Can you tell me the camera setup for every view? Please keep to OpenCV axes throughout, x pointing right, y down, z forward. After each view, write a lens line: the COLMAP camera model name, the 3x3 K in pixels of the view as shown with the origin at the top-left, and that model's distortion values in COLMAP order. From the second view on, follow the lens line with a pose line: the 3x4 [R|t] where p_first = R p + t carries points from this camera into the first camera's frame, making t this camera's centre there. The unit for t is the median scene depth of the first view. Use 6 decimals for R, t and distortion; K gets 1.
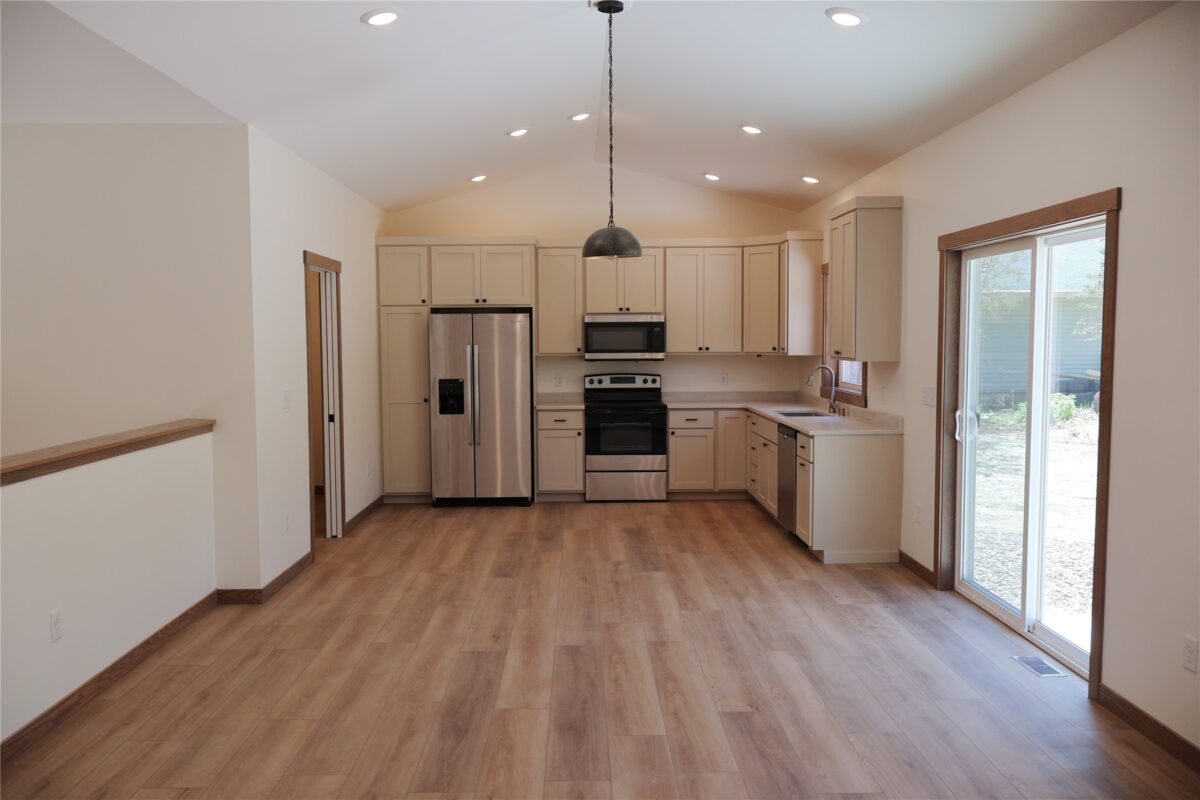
lens RADIAL K [[996.8, 0, 600.0], [0, 996.8, 400.0], [0, 0, 1]] dist [-0.006650, 0.002667]
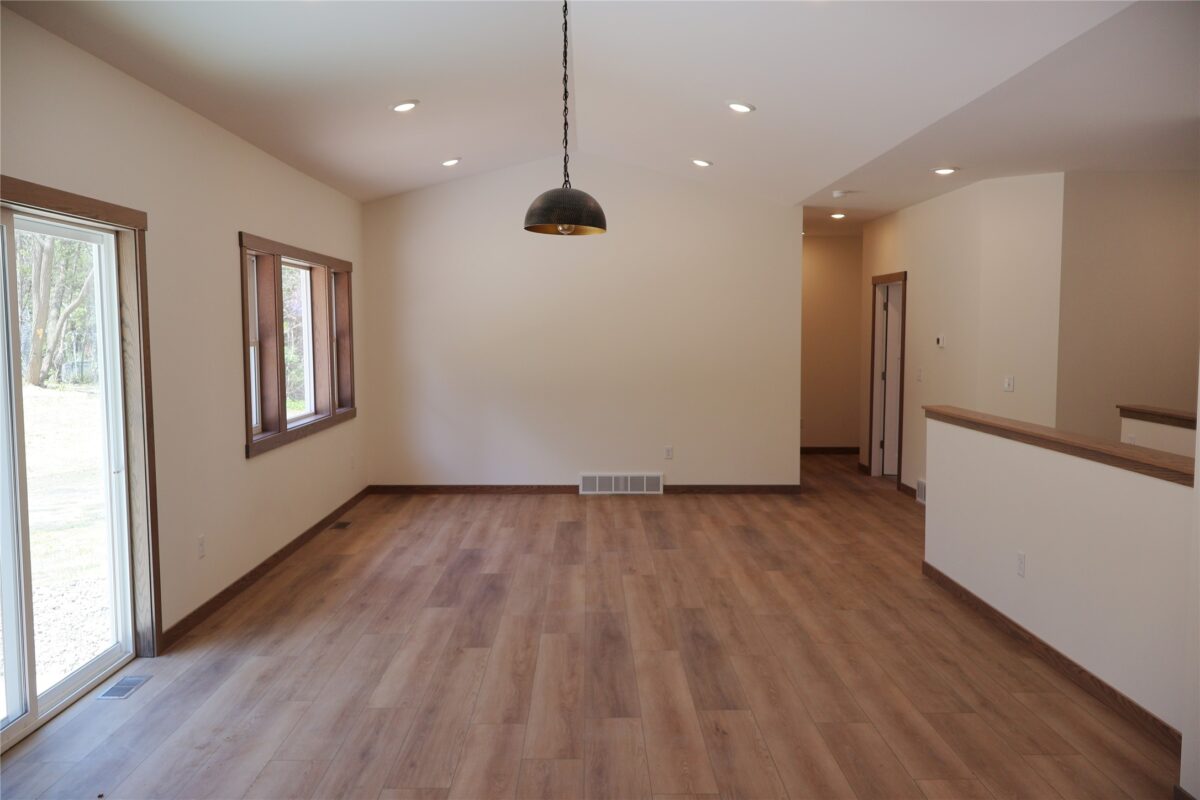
lens RADIAL K [[994.3, 0, 601.3], [0, 994.3, 403.6], [0, 0, 1]] dist [-0.004475, 0.002500]
pose [[-0.999967, 0.001288, 0.008081, -0.012648], [0.002410, 0.990080, 0.140482, -0.079089], [-0.007820, 0.140497, -0.990050, 1.144235]]
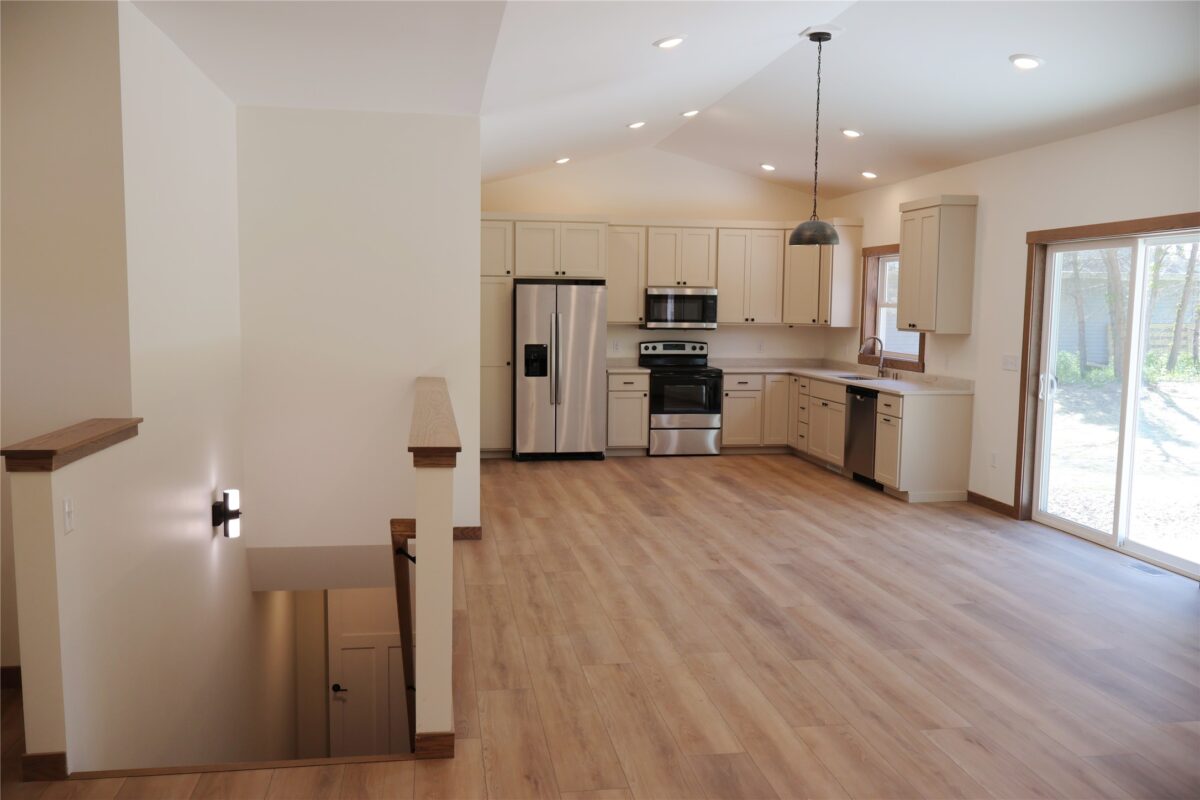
lens RADIAL K [[996.8, 0, 600.0], [0, 996.8, 400.0], [0, 0, 1]] dist [-0.006650, 0.002667]
pose [[0.989698, 0.002664, 0.143148, -0.275270], [-0.007355, 0.999453, 0.032250, 0.004905], [-0.142984, -0.032971, 0.989176, -0.110419]]
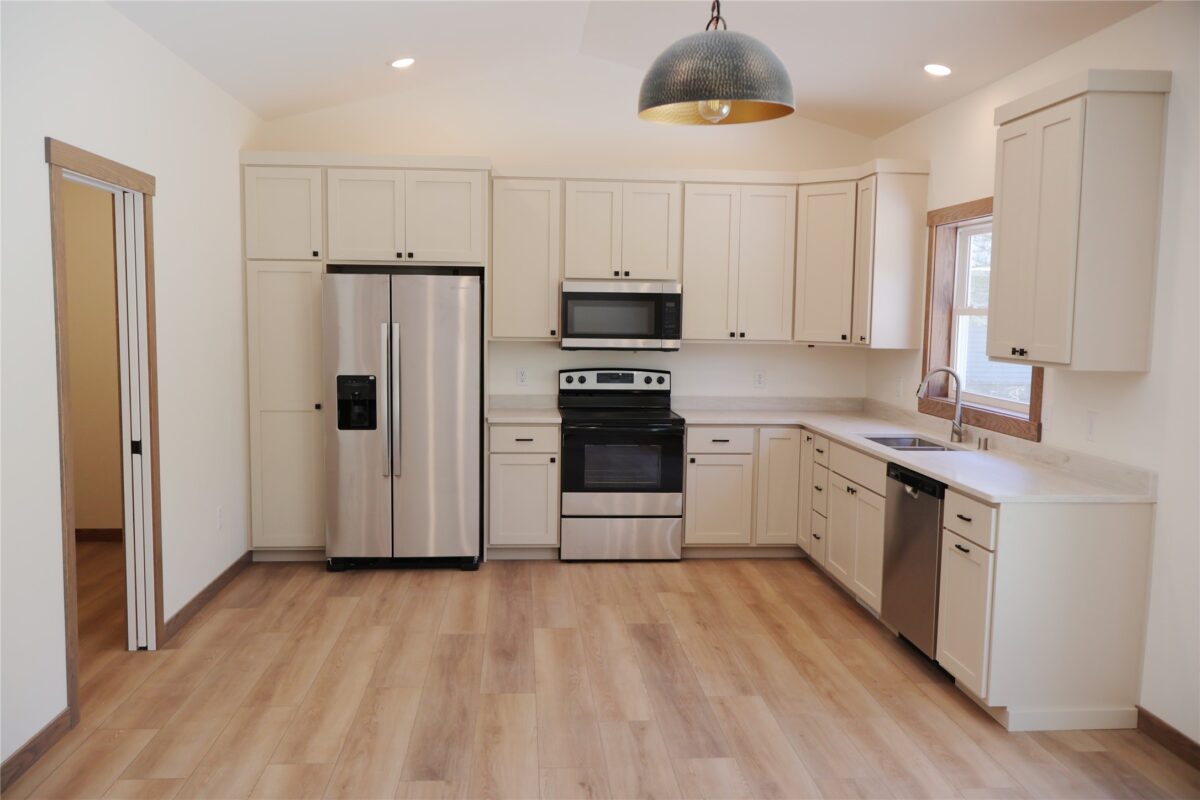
lens RADIAL K [[994.3, 0, 601.3], [0, 994.3, 403.6], [0, 0, 1]] dist [-0.004475, 0.002500]
pose [[0.998079, 0.014485, 0.060238, -0.034790], [-0.016262, 0.999444, 0.029106, -0.028113], [-0.059783, -0.030030, 0.997760, 0.406091]]
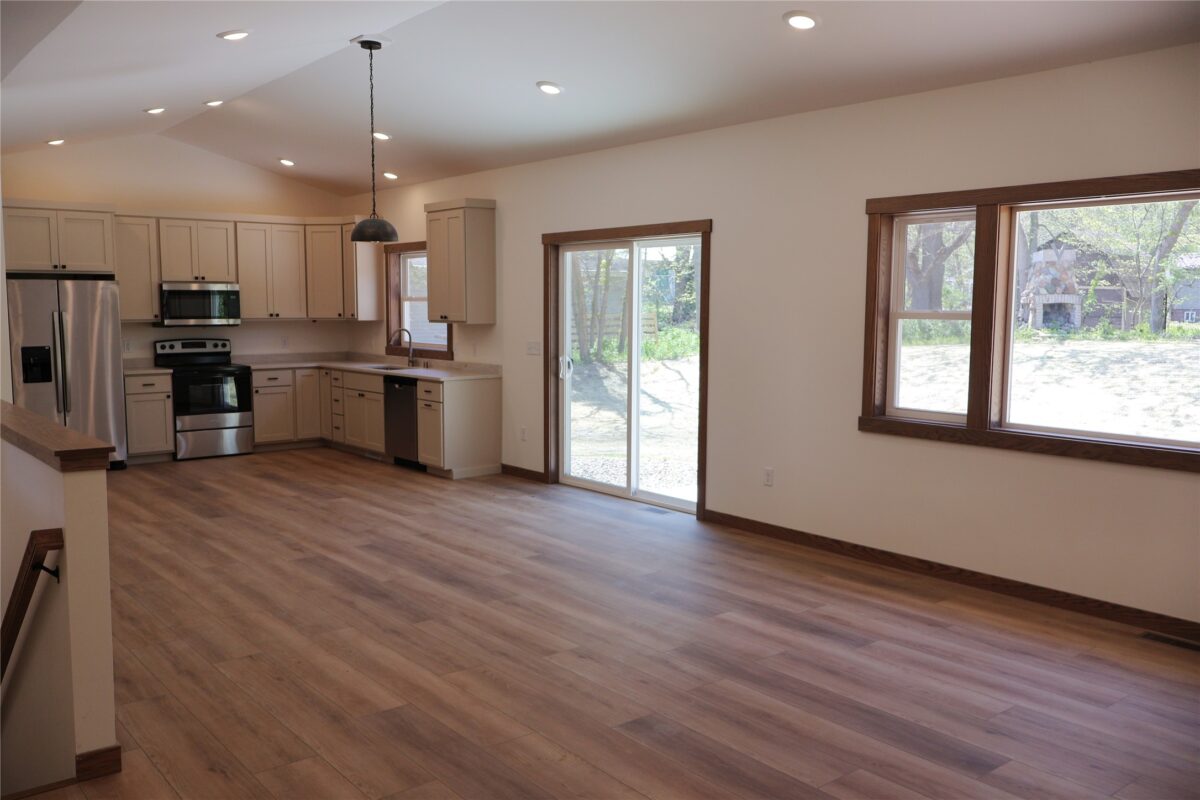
lens RADIAL K [[994.3, 0, 601.3], [0, 994.3, 403.6], [0, 0, 1]] dist [-0.004475, 0.002500]
pose [[0.786238, -0.056000, 0.615381, -0.367368], [0.034095, 0.998299, 0.047285, 0.008977], [-0.616982, -0.016196, 0.786811, -0.125626]]
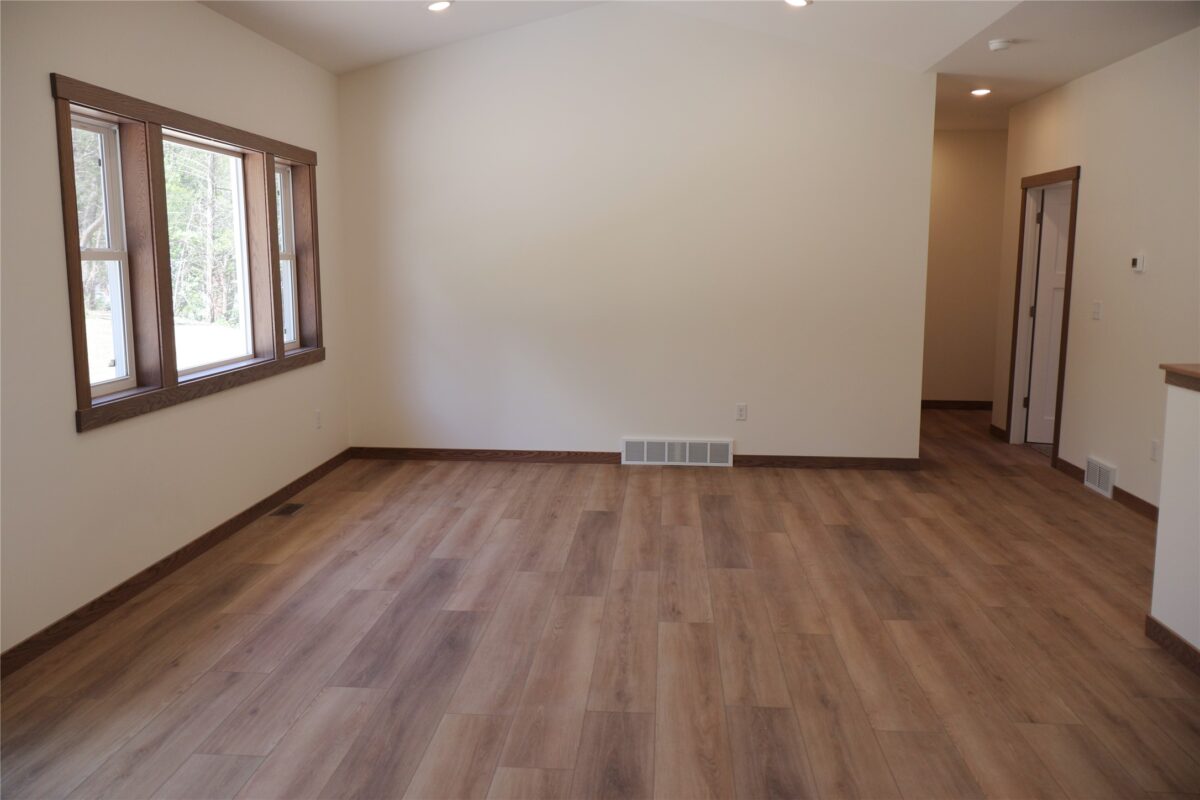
lens RADIAL K [[995.7, 0, 600.0], [0, 995.7, 400.0], [0, 0, 1]] dist [-0.007881, -0.003393]
pose [[-0.996013, -0.016015, 0.087754, -0.036640], [0.002365, 0.978664, 0.205452, -0.046256], [-0.089172, 0.204840, -0.974725, 0.839996]]
